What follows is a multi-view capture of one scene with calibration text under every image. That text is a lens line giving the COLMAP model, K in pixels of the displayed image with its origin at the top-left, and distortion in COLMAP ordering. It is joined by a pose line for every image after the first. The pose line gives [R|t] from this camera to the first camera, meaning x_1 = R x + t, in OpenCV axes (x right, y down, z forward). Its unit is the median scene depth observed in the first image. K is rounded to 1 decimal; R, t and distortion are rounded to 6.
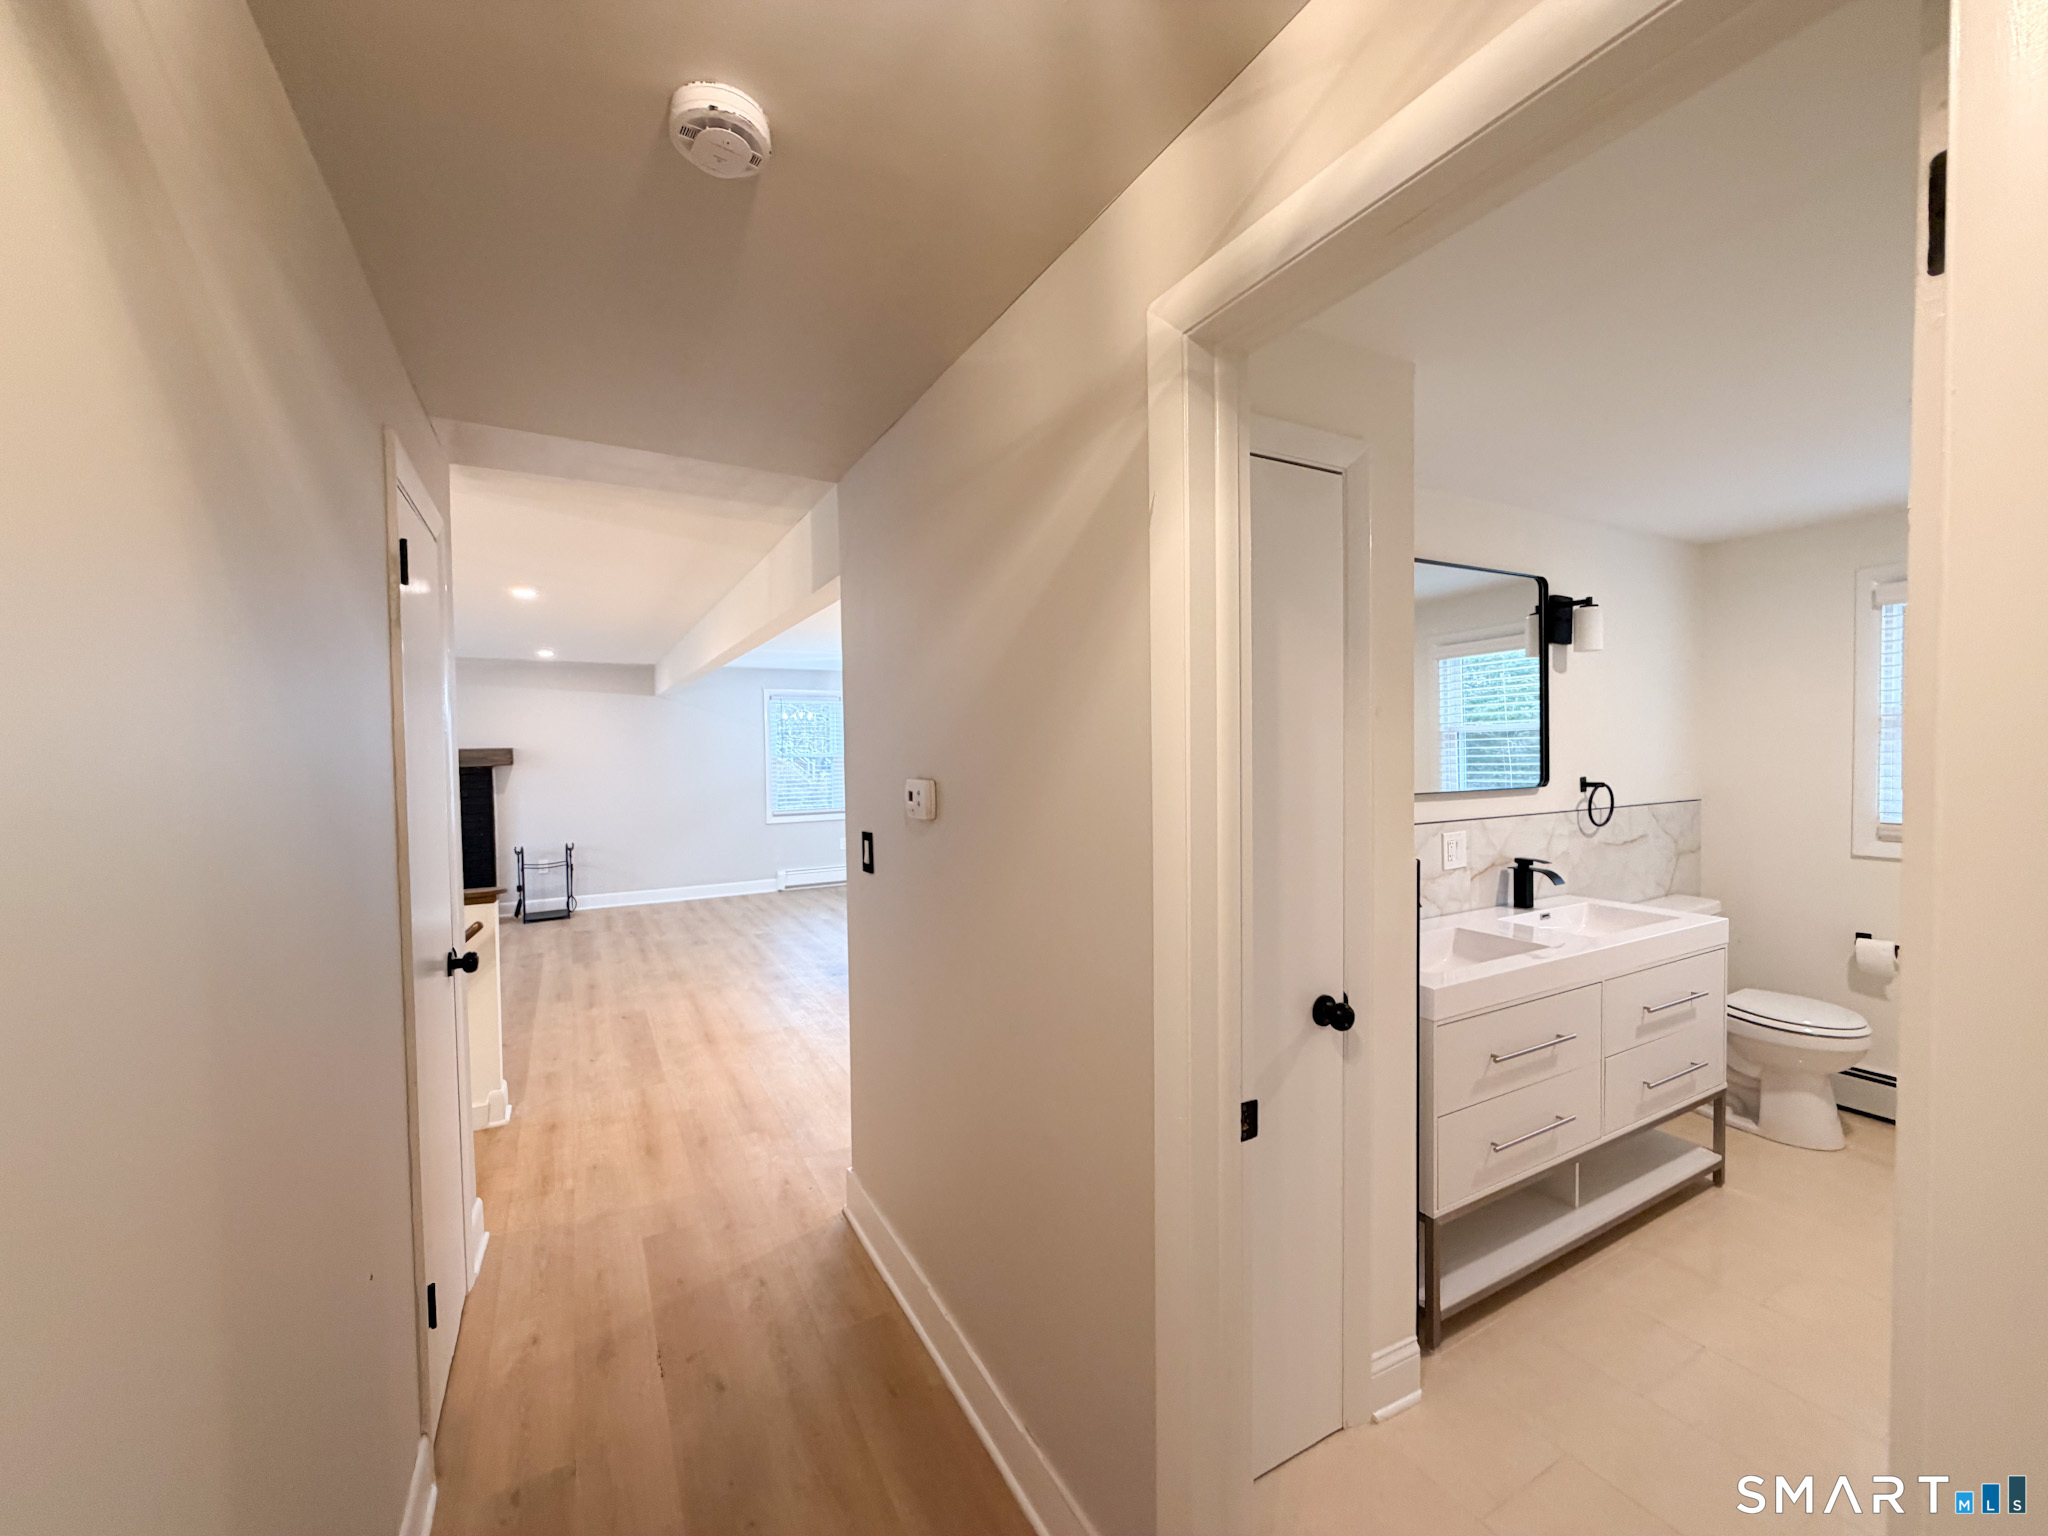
lens RADIAL K [[817.2, 0, 1022.4], [0, 817.2, 769.2], [0, 0, 1]] dist [-0.000798, 0.000006]
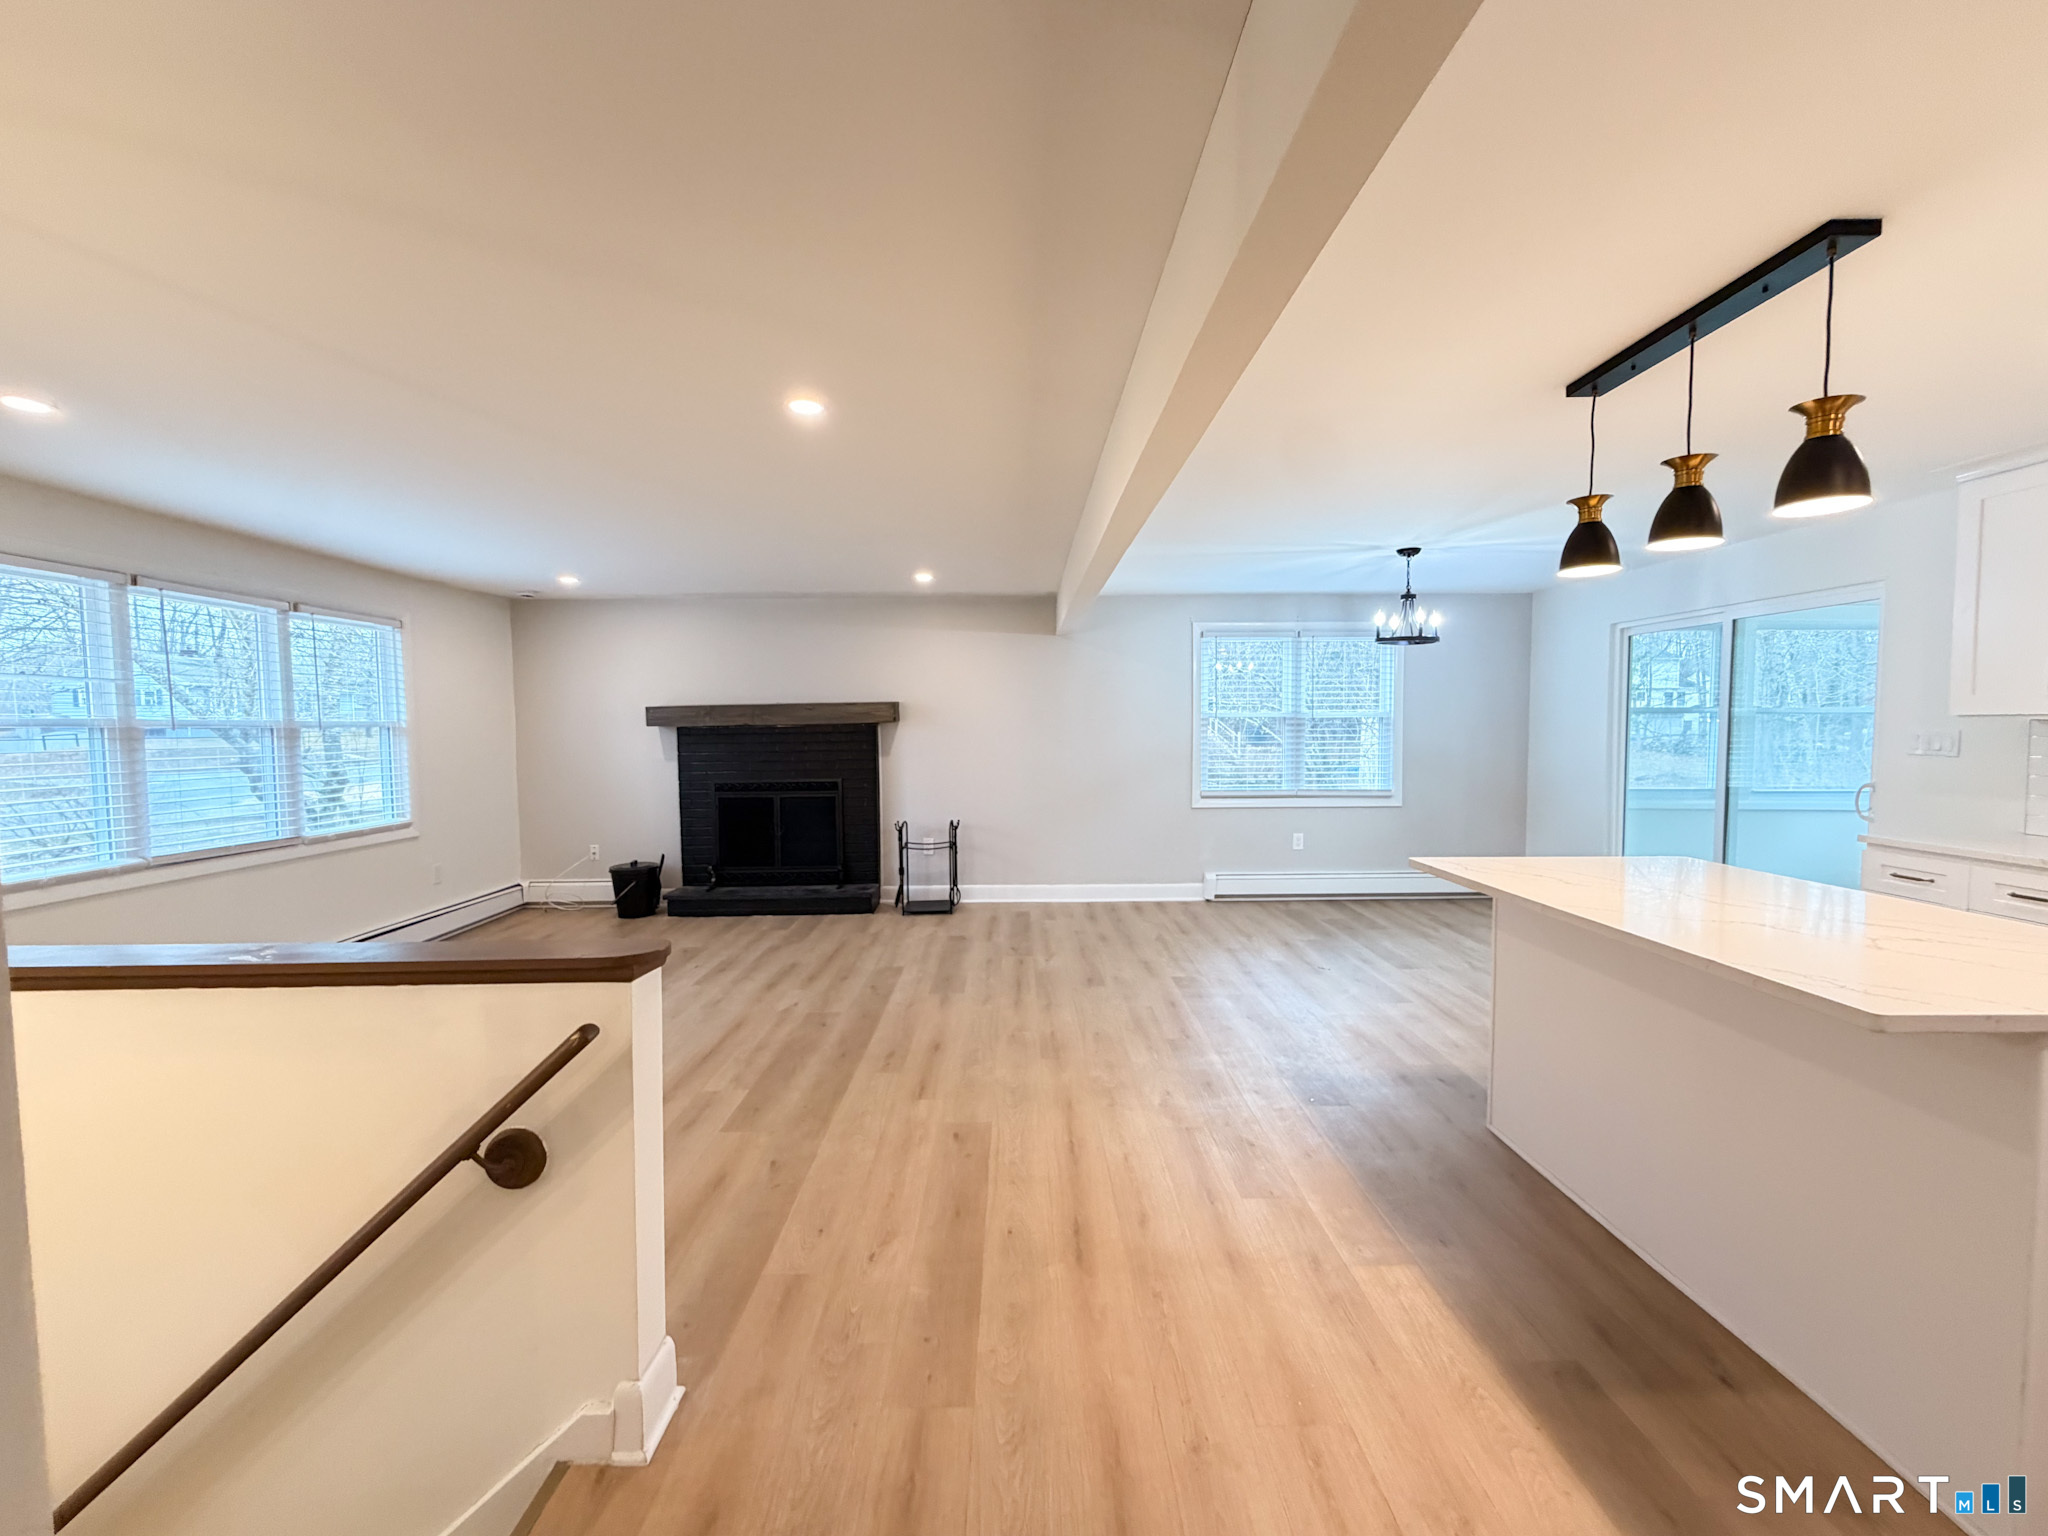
lens RADIAL K [[845.8, 0, 1028.2], [0, 845.8, 768.7], [0, 0, 1]] dist [0.000347, -0.000482]
pose [[0.881757, 0.033756, -0.470494, -0.117256], [-0.019644, 0.999199, 0.034873, 0.011256], [0.471294, -0.021507, 0.881714, 0.353122]]
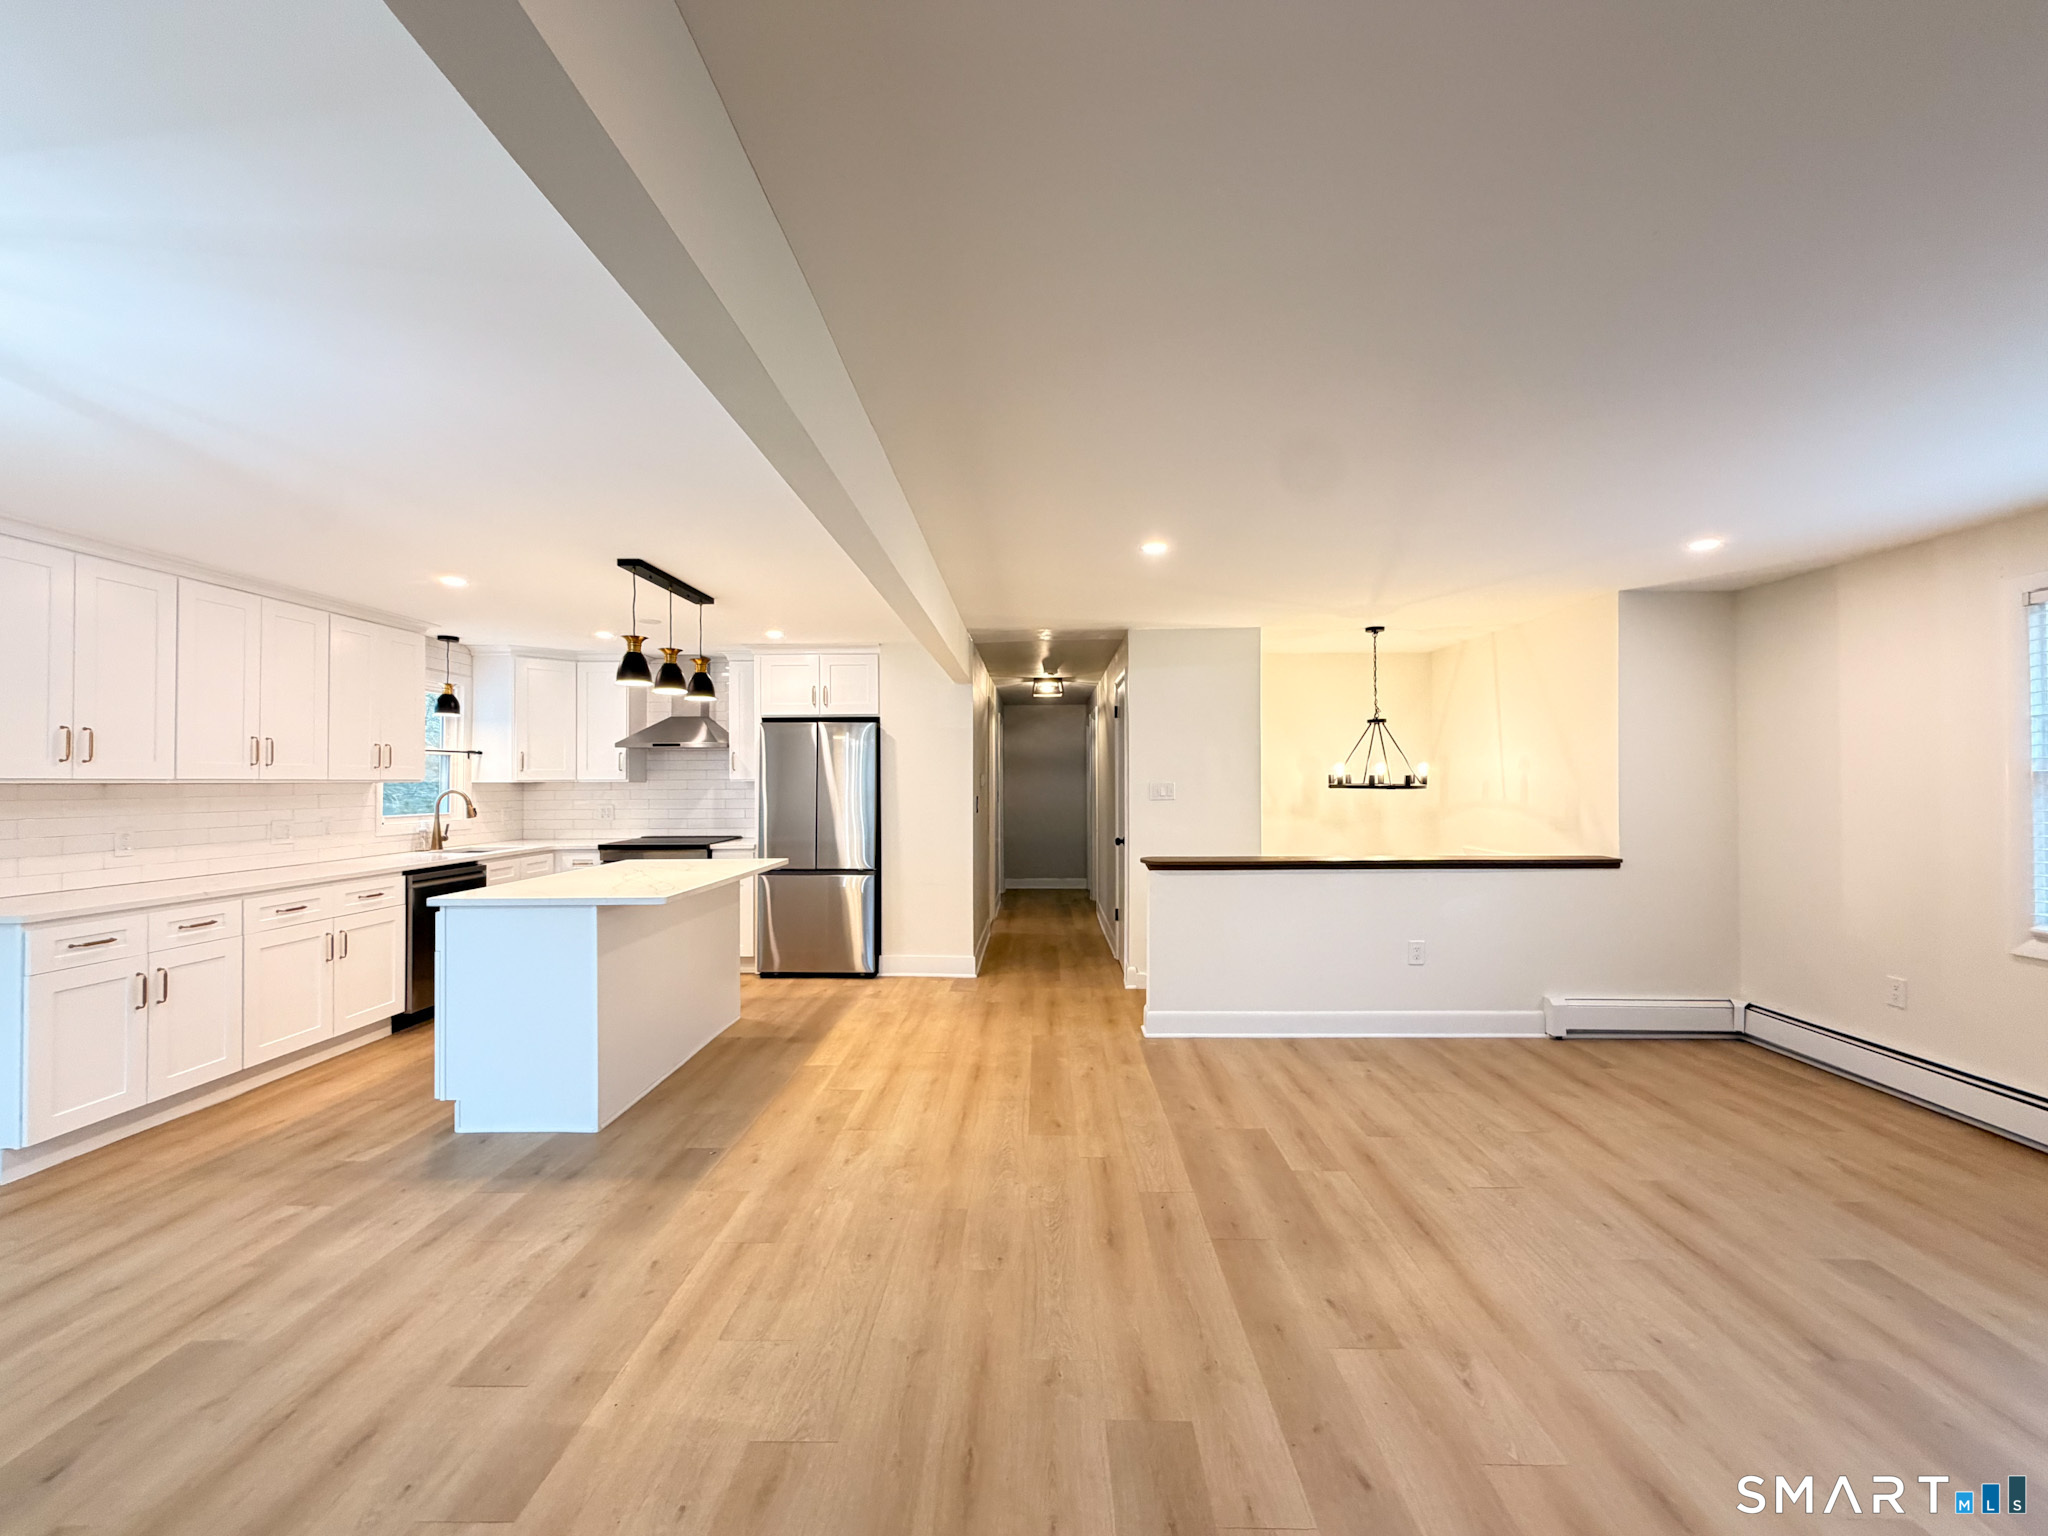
lens RADIAL K [[825.6, 0, 1031.0], [0, 825.6, 767.5], [0, 0, 1]] dist [-0.000240, -0.000249]
pose [[-0.869036, 0.026375, 0.494045, -0.593815], [0.030385, 0.999538, 0.000087, -0.002520], [-0.493815, 0.015087, -0.869436, 1.167667]]
